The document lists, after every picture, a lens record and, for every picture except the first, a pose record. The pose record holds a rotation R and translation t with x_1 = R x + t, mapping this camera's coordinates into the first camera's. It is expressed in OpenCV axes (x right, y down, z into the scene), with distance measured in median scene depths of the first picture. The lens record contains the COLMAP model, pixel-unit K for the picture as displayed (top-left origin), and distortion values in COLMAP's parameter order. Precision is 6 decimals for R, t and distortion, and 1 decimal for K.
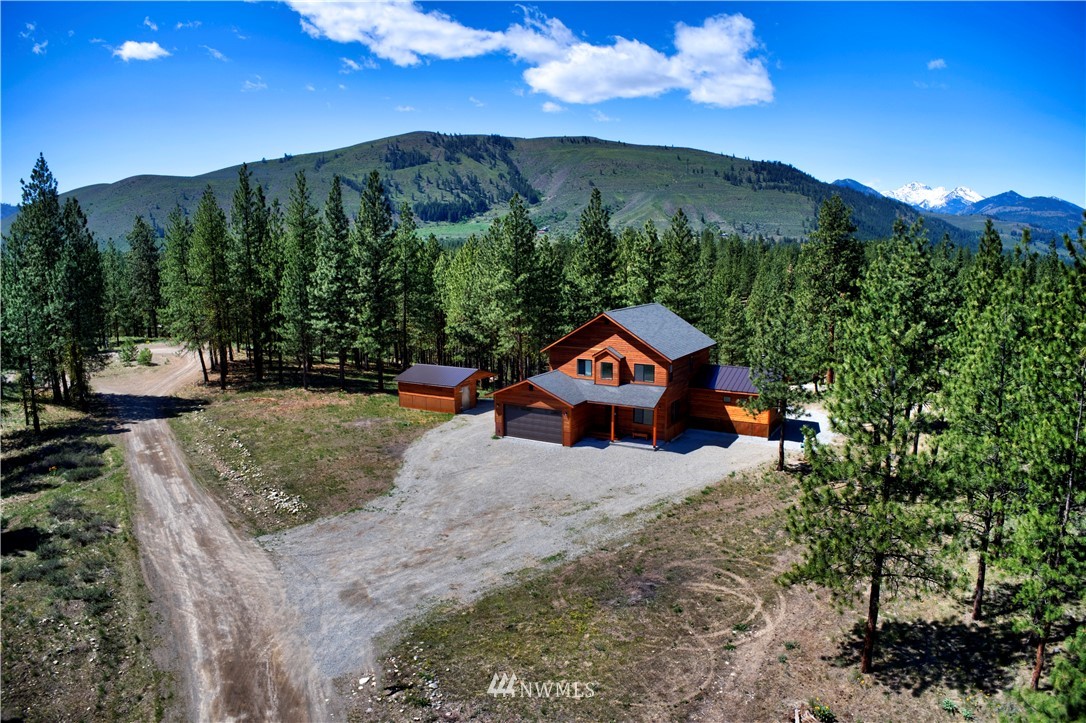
lens RADIAL K [[757.4, 0, 543.0], [0, 757.4, 361.5], [0, 0, 1]] dist [-0.273652, 0.086058]
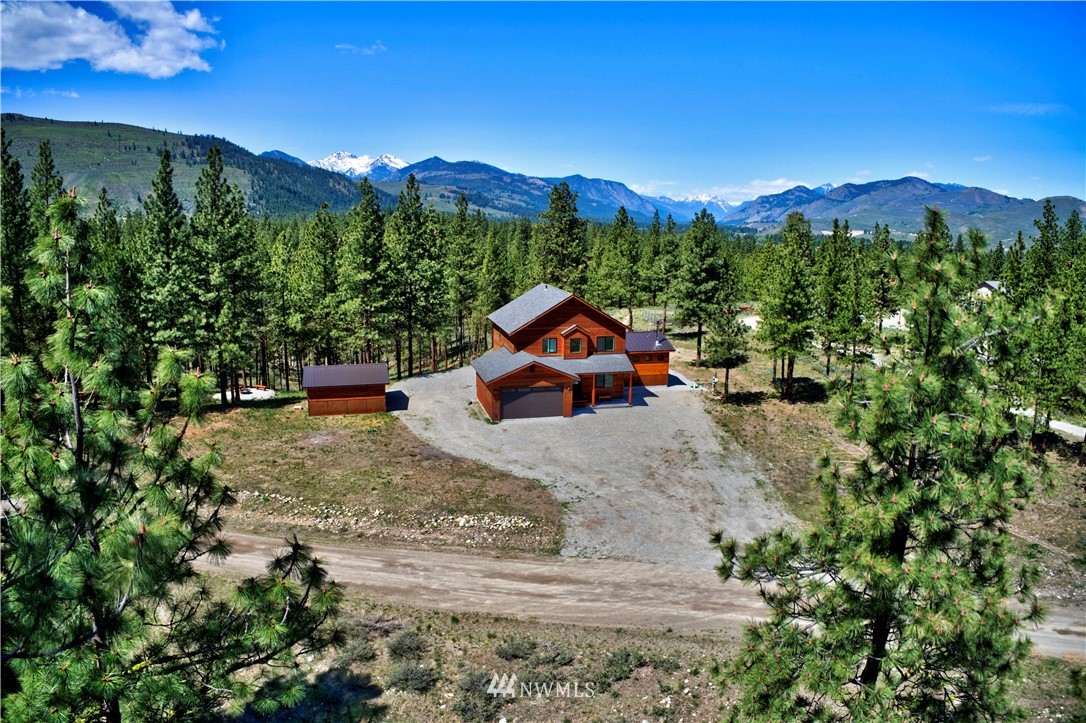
lens RADIAL K [[768.0, 0, 542.1], [0, 768.0, 349.6], [0, 0, 1]] dist [-0.286308, 0.087124]
pose [[0.711993, -0.112340, 0.693142, -0.605214], [0.098046, 0.993354, 0.060283, -0.045622], [-0.695307, 0.025039, 0.718276, 0.176231]]
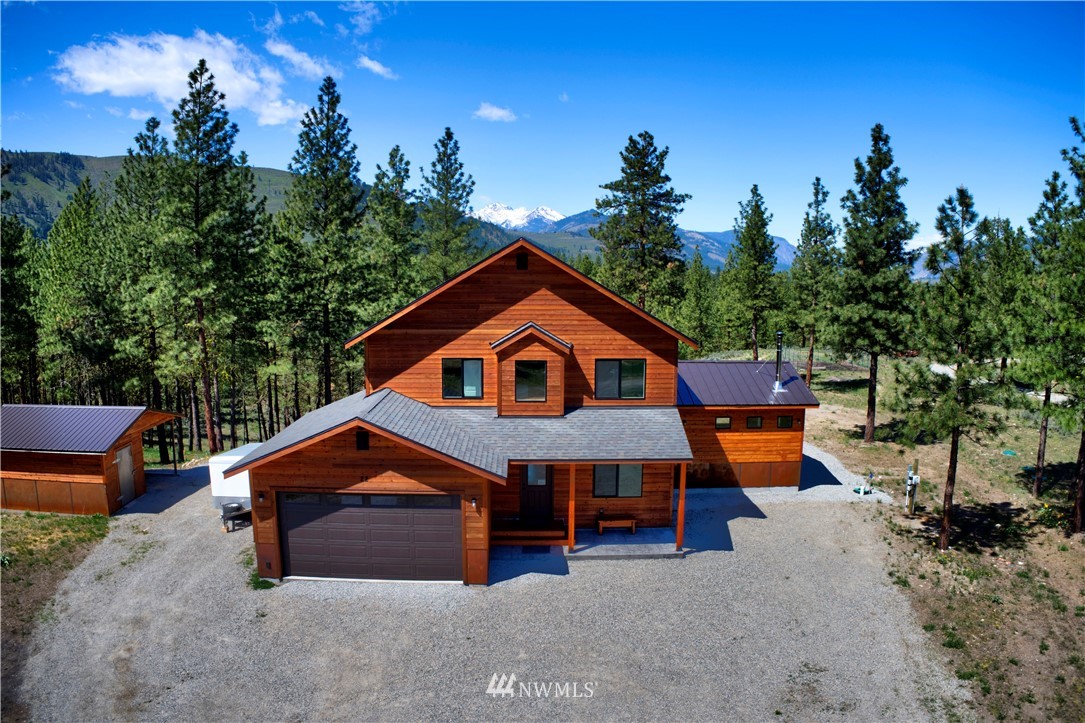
lens RADIAL K [[756.7, 0, 542.5], [0, 756.7, 361.5], [0, 0, 1]] dist [-0.273652, 0.086058]
pose [[0.845365, -0.052828, 0.531571, -0.104452], [0.073516, 0.997135, -0.017818, 0.007740], [-0.529107, 0.054141, 0.846826, 0.529493]]
